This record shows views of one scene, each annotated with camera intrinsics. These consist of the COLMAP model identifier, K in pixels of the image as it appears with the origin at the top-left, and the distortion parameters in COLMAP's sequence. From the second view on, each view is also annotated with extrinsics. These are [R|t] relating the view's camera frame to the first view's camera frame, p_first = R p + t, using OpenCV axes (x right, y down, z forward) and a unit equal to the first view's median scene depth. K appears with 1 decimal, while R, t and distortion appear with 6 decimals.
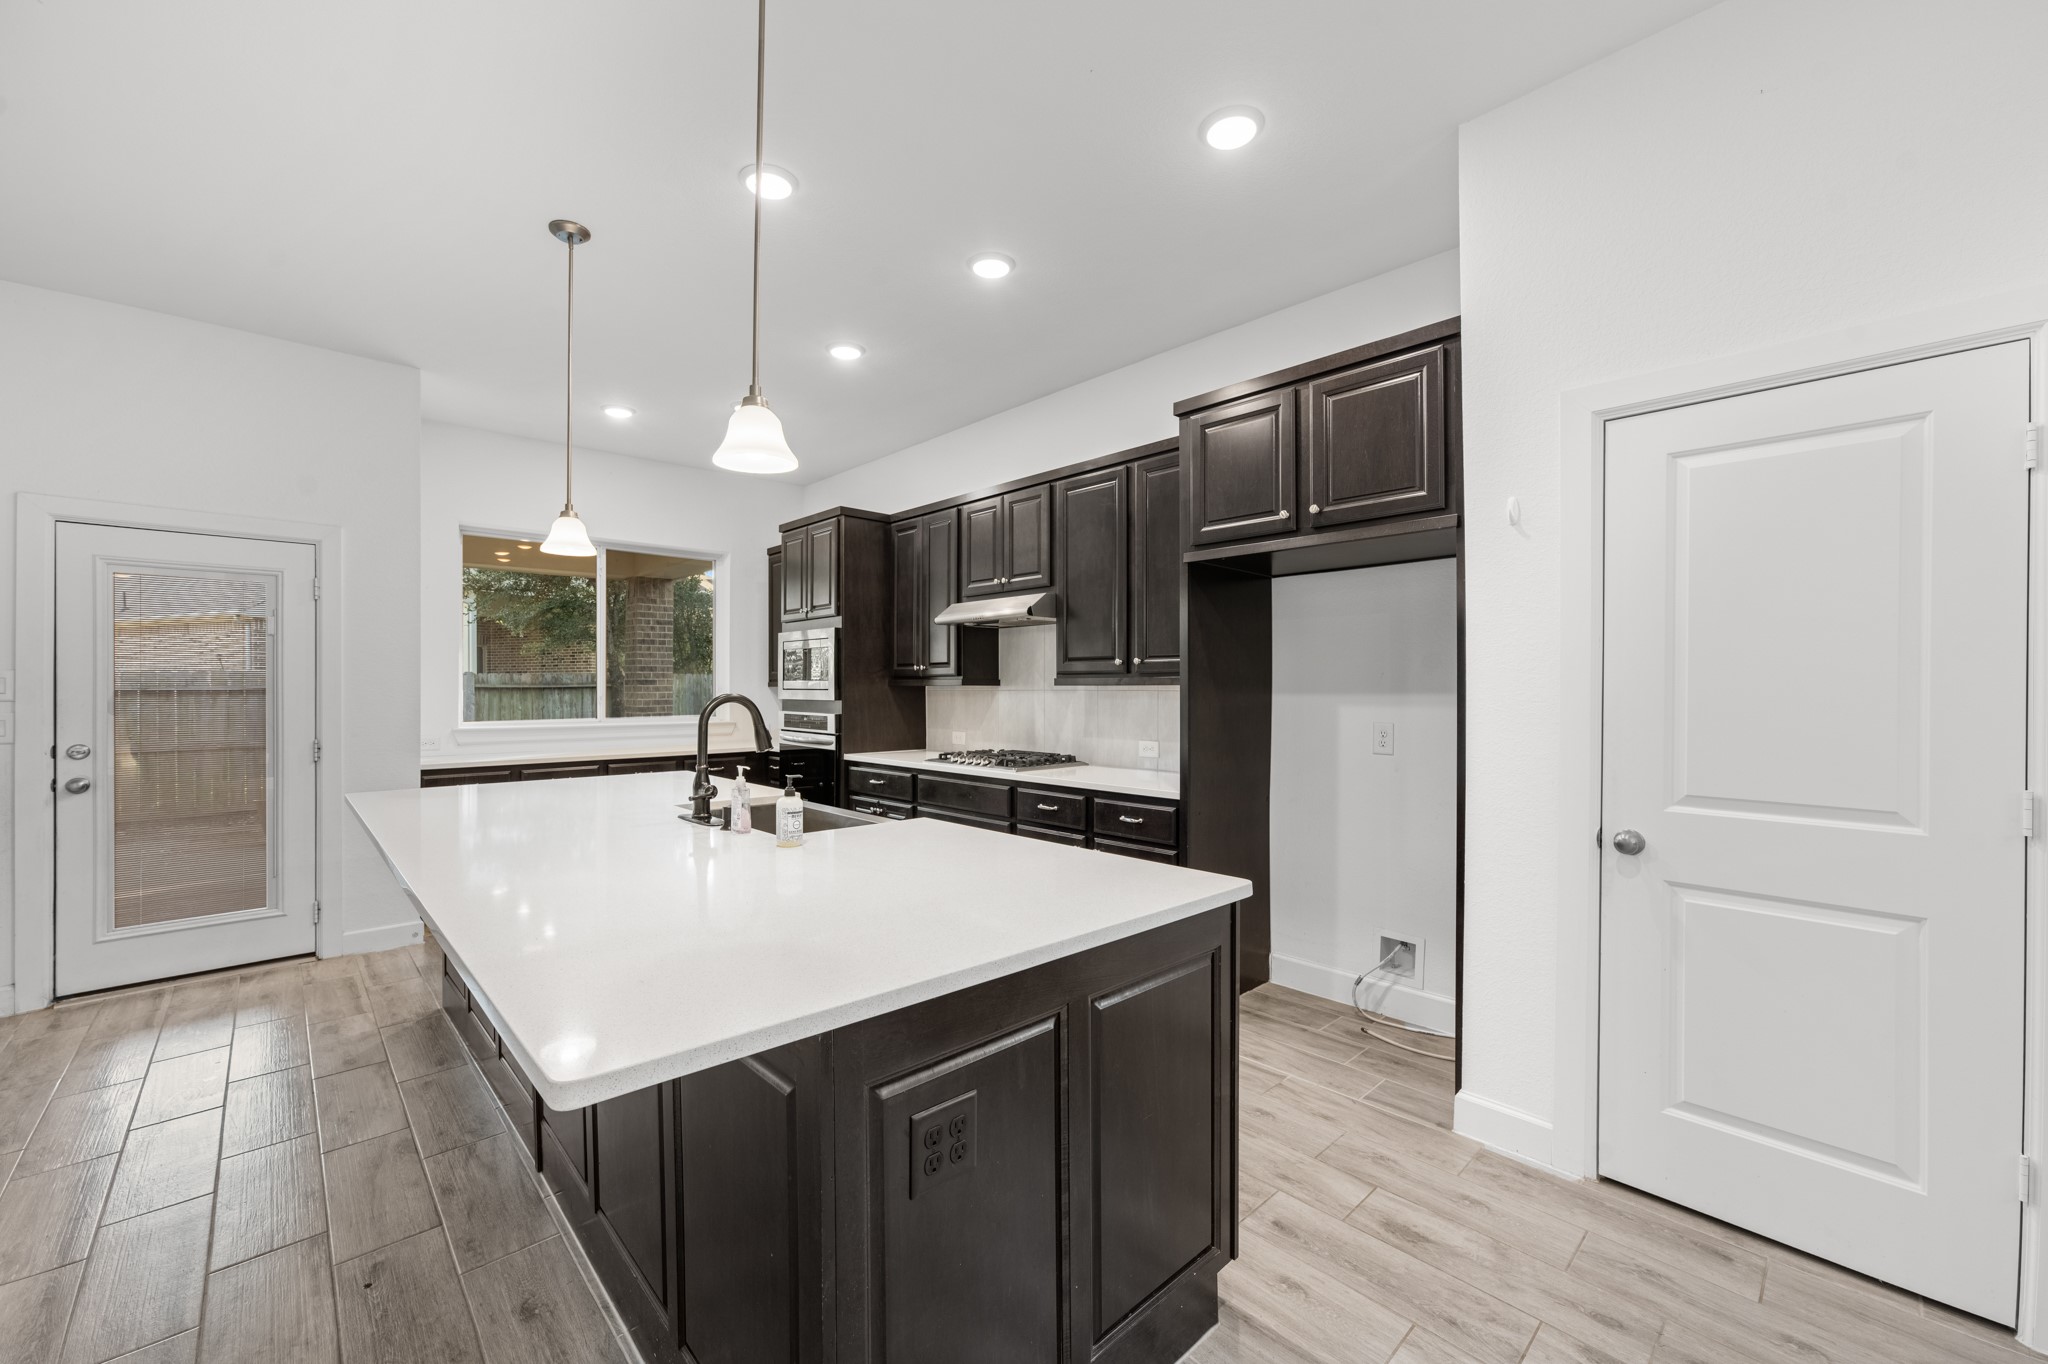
lens RADIAL K [[810.2, 0, 1019.7], [0, 810.2, 688.7], [0, 0, 1]] dist [-0.027709, 0.013530]
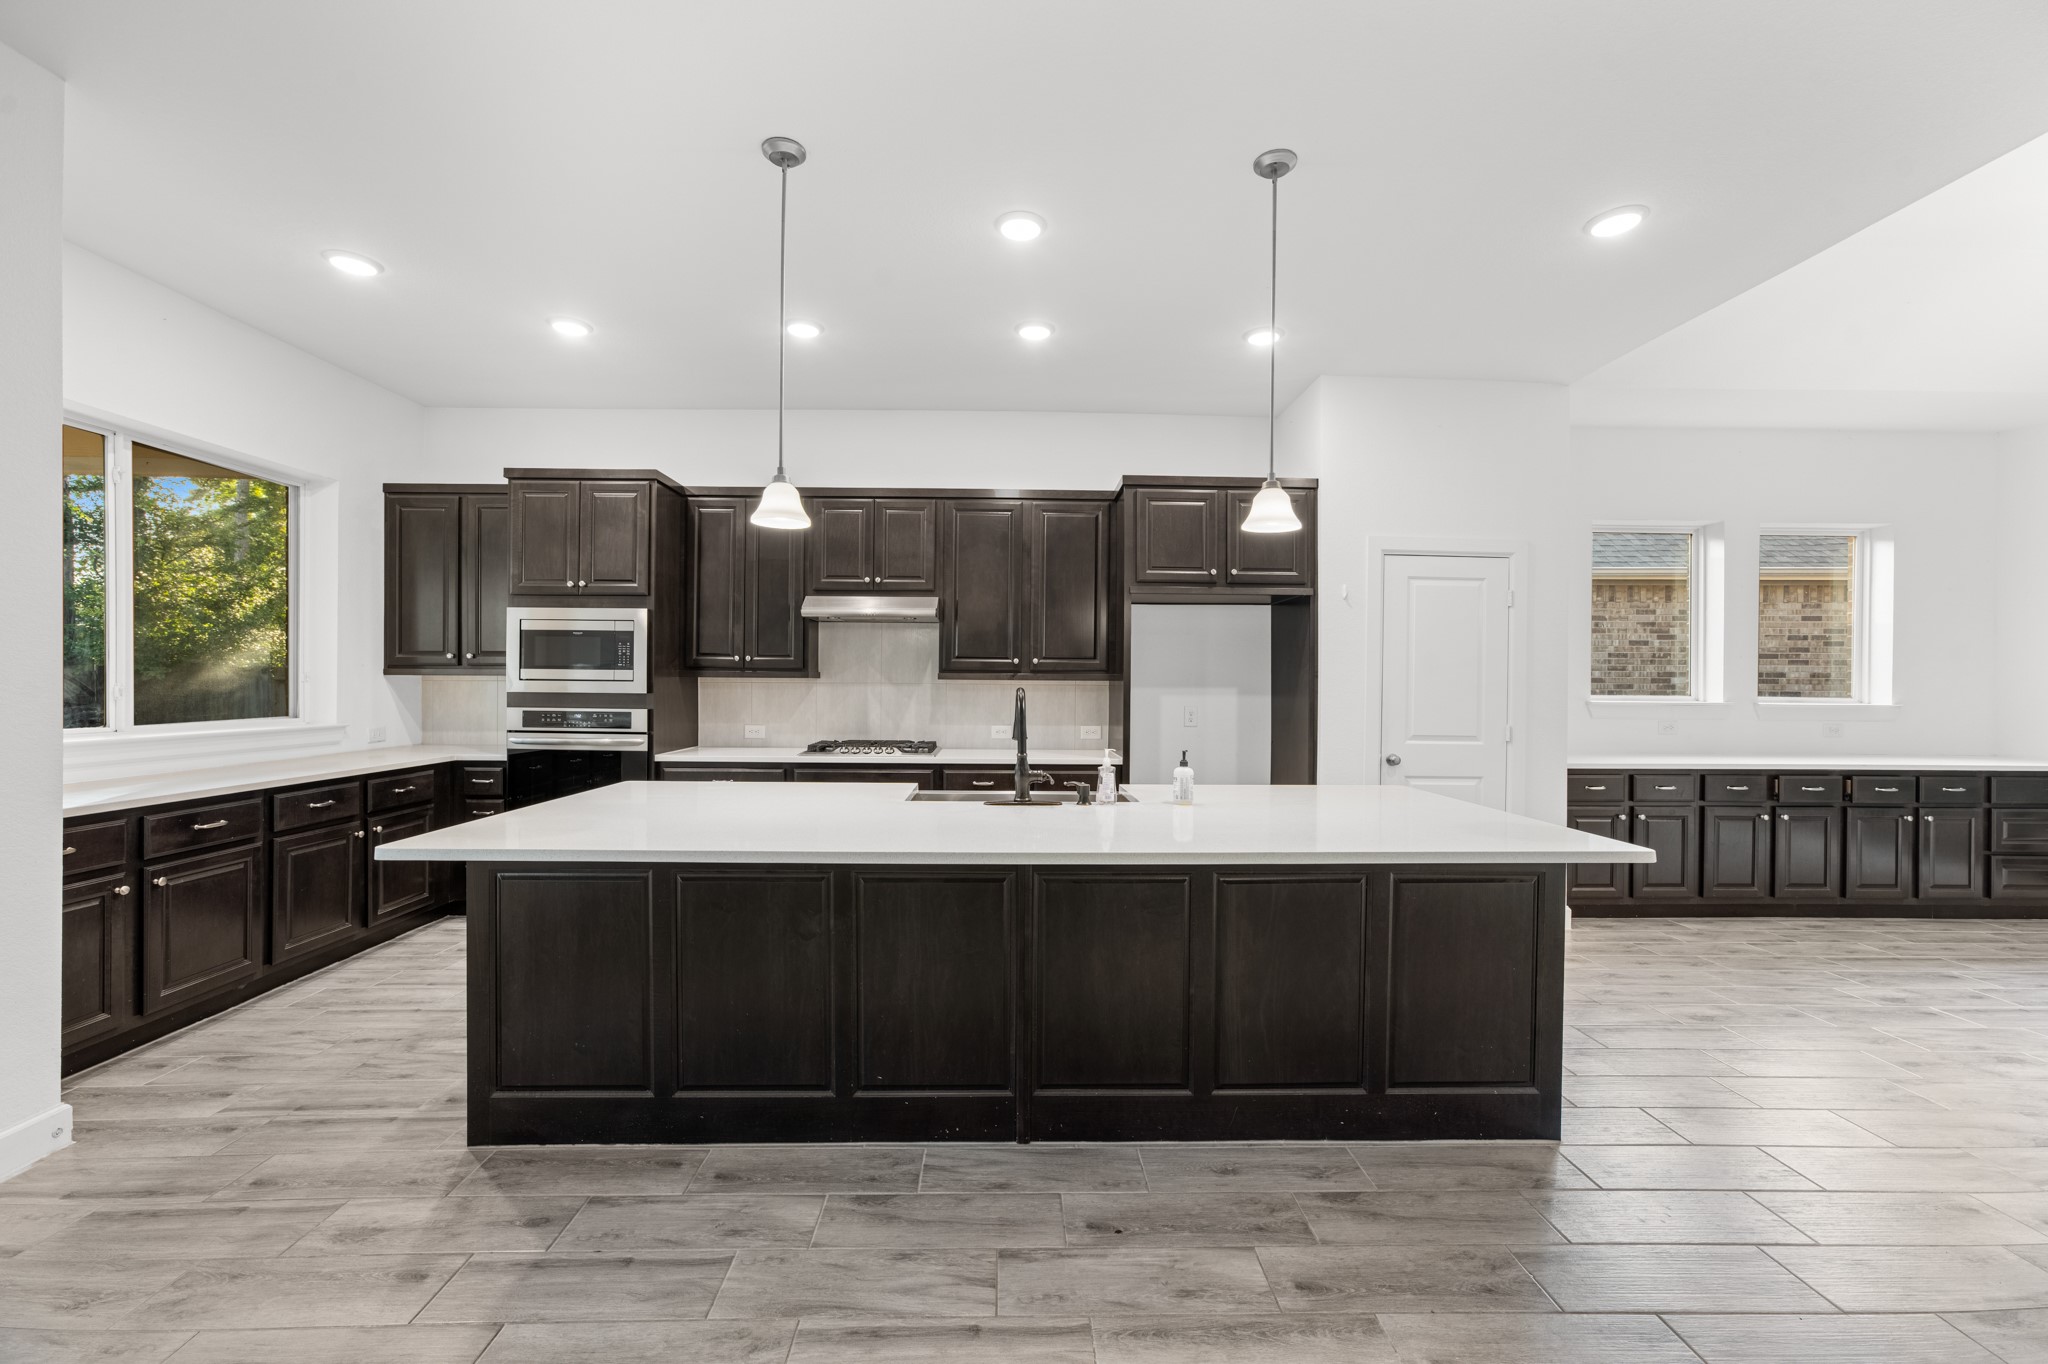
lens RADIAL K [[810.2, 0, 1019.7], [0, 810.2, 688.7], [0, 0, 1]] dist [-0.027709, 0.013530]
pose [[0.665068, 0.001257, 0.746782, -0.678627], [-0.007533, 0.999959, 0.005026, 0.002274], [-0.746745, -0.008968, 0.665050, 0.151292]]
